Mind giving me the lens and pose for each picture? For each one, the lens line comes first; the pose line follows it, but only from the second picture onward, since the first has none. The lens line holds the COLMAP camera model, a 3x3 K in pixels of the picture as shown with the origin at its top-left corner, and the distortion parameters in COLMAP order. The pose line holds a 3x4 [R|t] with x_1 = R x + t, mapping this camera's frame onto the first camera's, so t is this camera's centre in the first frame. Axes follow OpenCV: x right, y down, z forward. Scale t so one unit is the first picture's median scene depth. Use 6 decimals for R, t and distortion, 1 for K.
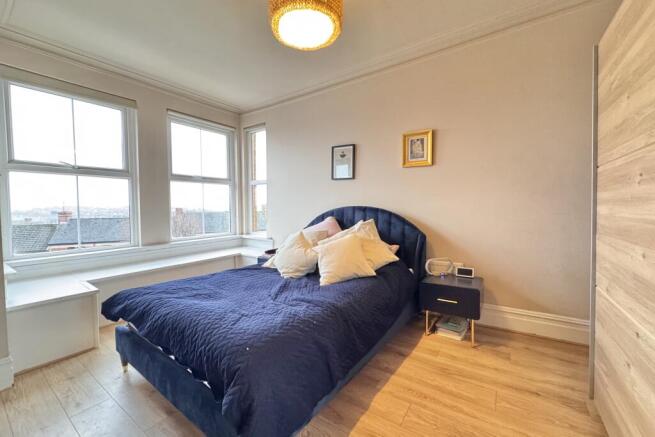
lens RADIAL K [[262.4, 0, 325.2], [0, 262.4, 218.2], [0, 0, 1]] dist [0.003212, 0.000261]
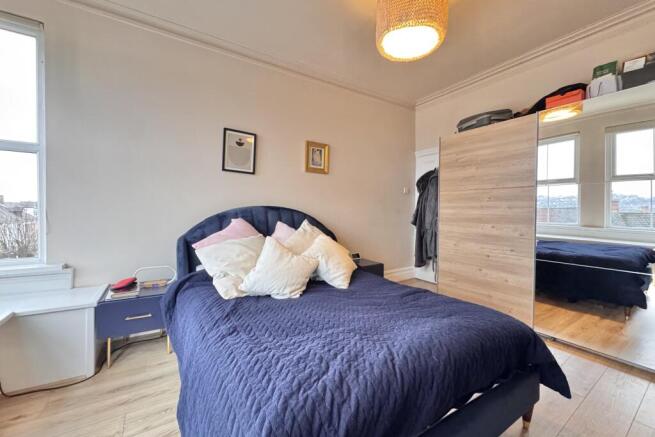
lens RADIAL K [[262.4, 0, 324.1], [0, 262.4, 214.4], [0, 0, 1]] dist [0.003212, 0.000261]
pose [[0.418003, 0.006259, 0.908424, -0.577183], [0.020701, 0.999651, -0.016413, -0.000166], [-0.908210, 0.025666, 0.417727, 0.442918]]
